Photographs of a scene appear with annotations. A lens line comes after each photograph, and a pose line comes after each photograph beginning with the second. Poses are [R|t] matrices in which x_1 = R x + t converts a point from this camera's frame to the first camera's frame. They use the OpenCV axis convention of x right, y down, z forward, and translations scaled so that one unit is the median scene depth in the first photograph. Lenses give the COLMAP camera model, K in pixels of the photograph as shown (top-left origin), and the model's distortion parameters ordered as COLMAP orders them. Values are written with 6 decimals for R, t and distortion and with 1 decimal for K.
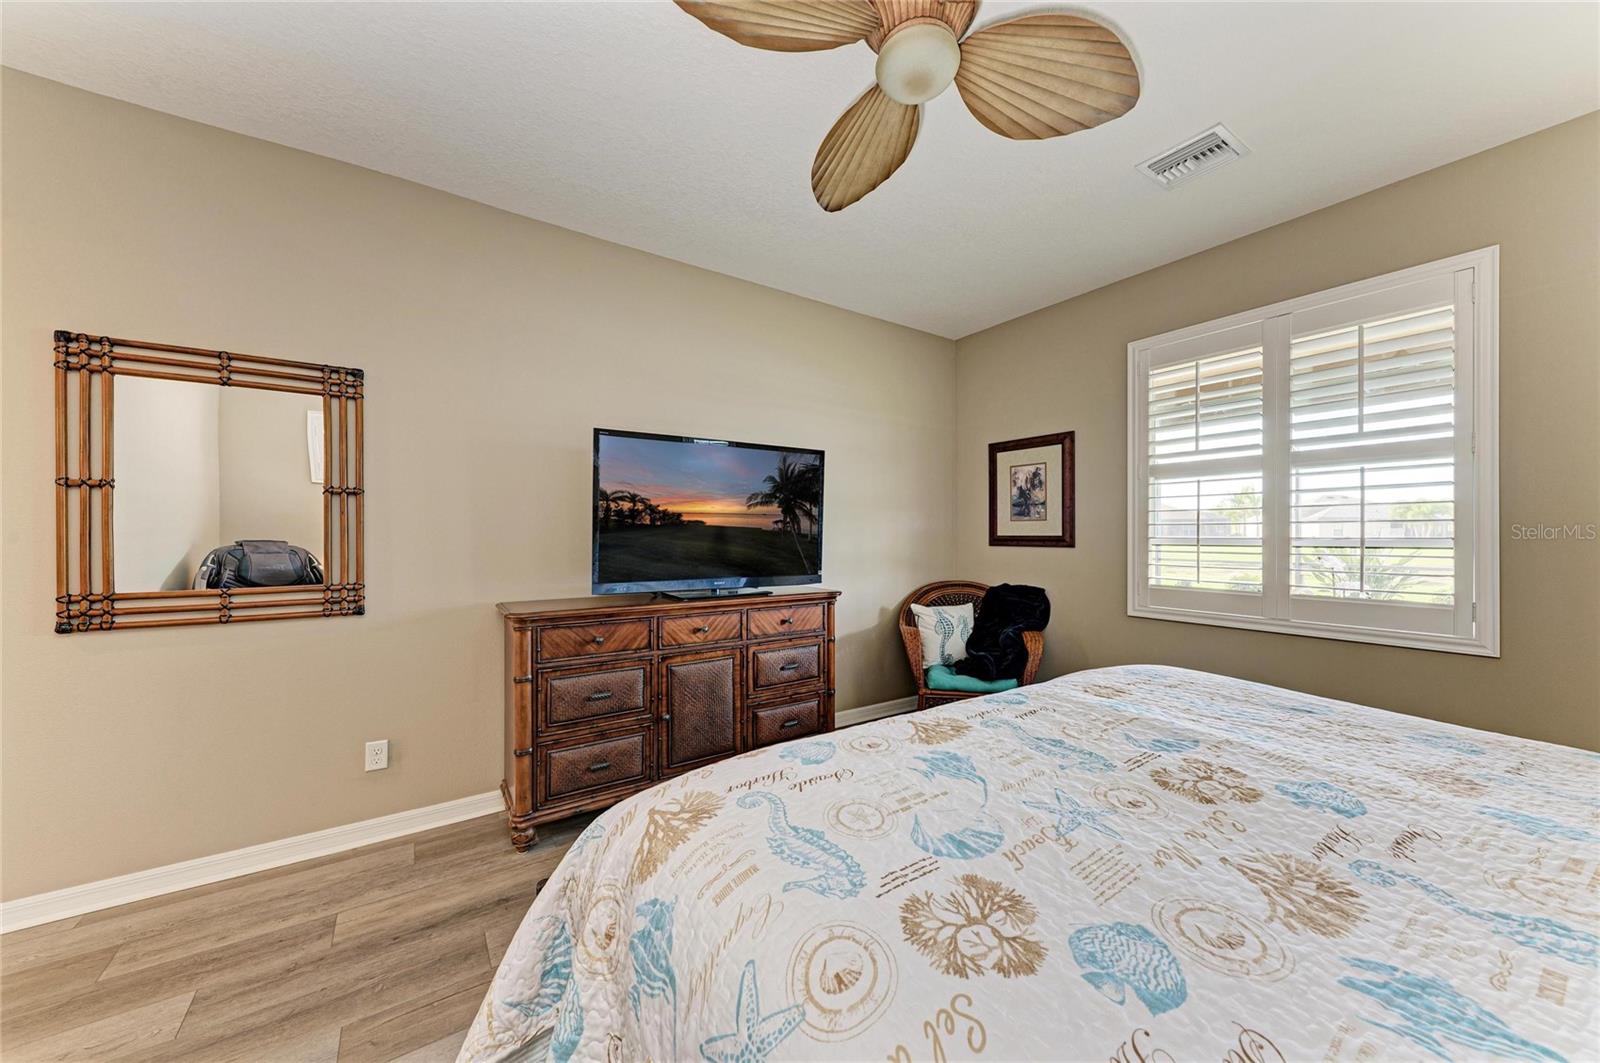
lens RADIAL K [[568.1, 0, 811.5], [0, 568.1, 536.3], [0, 0, 1]] dist [0.015893, -0.002994]
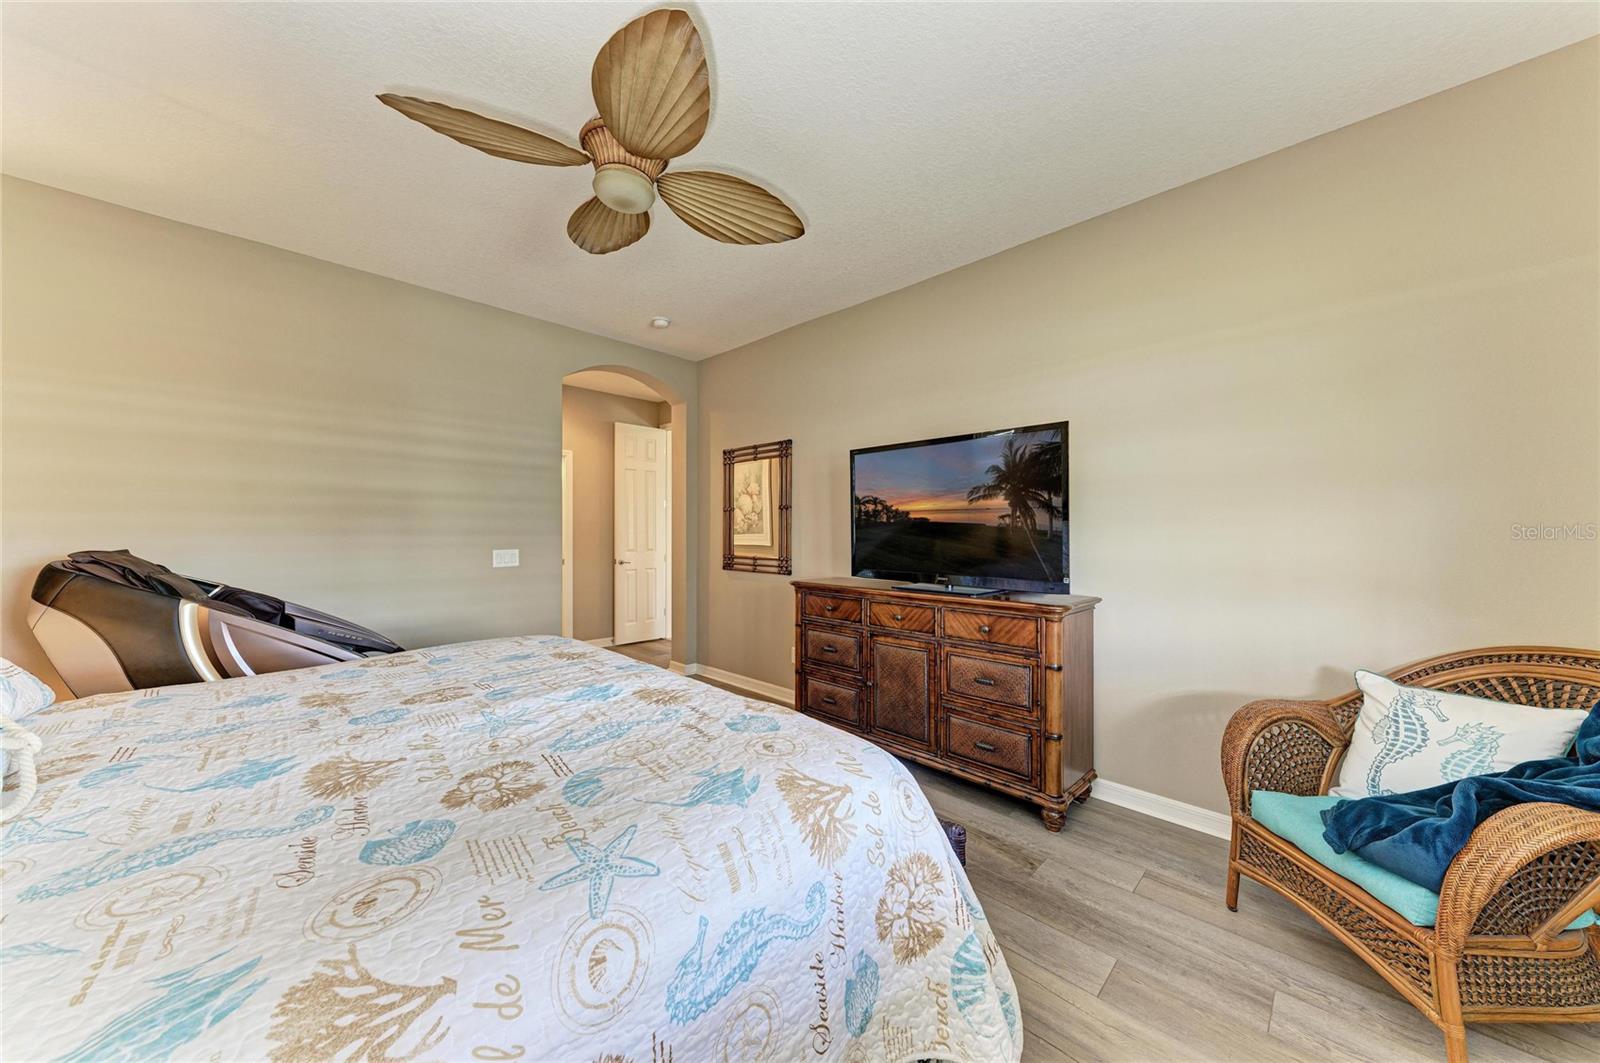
lens RADIAL K [[568.1, 0, 802.5], [0, 568.1, 535.8], [0, 0, 1]] dist [0.015893, -0.002994]
pose [[0.185886, 0.007766, -0.982541, 0.751817], [-0.009044, 0.999940, 0.006193, 0.001594], [0.982530, 0.007735, 0.185945, 0.541347]]
